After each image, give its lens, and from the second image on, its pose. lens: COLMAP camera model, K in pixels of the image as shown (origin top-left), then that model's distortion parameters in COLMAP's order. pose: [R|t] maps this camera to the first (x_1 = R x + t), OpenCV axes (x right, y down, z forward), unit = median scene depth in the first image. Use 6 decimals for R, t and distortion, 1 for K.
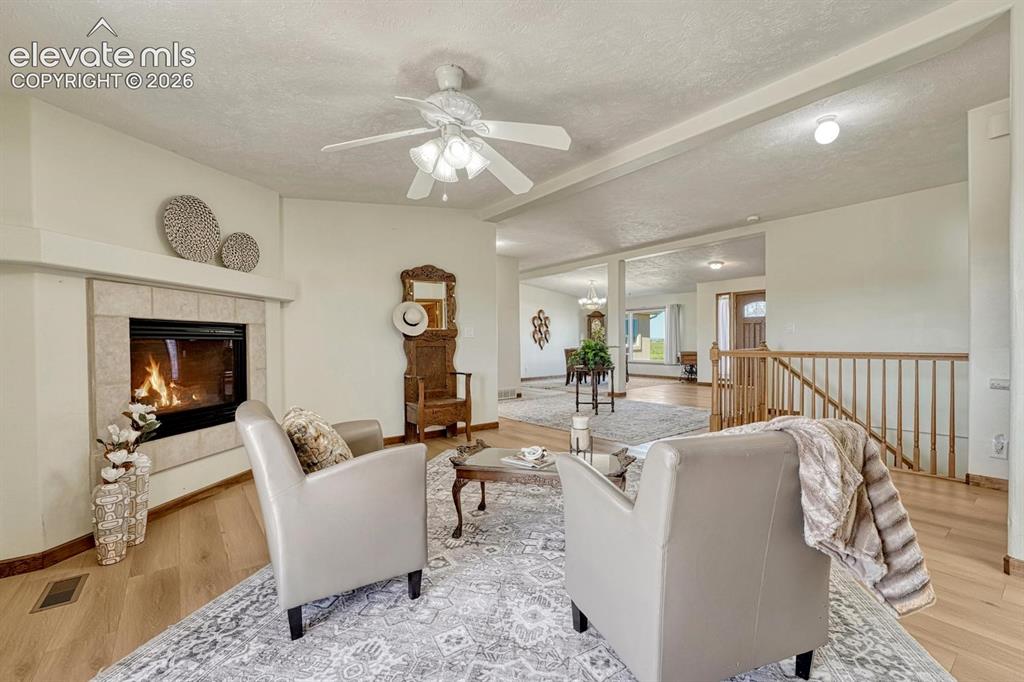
lens RADIAL K [[432.4, 0, 512.0], [0, 432.4, 341.0], [0, 0, 1]] dist [0.000076, 0.000007]
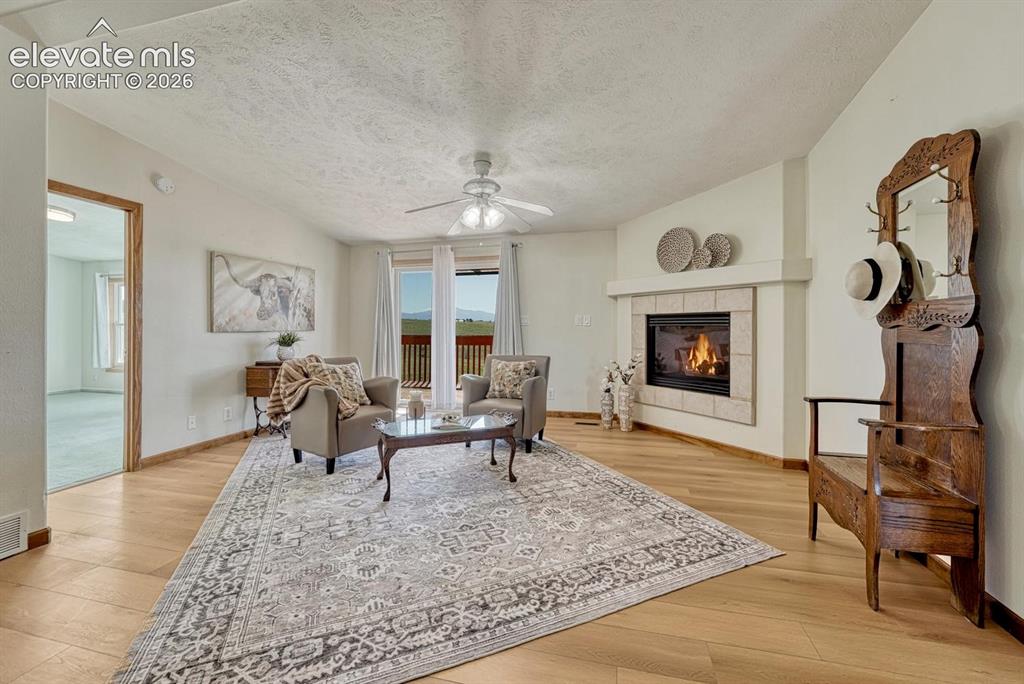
lens RADIAL K [[428.8, 0, 512.0], [0, 428.8, 342.0], [0, 0, 1]] dist [-0.002239, -0.000269]
pose [[-0.791311, 0.025844, -0.610868, 0.553370], [0.005244, 0.999356, 0.035487, -0.004374], [0.611392, 0.024877, -0.790937, 1.735350]]
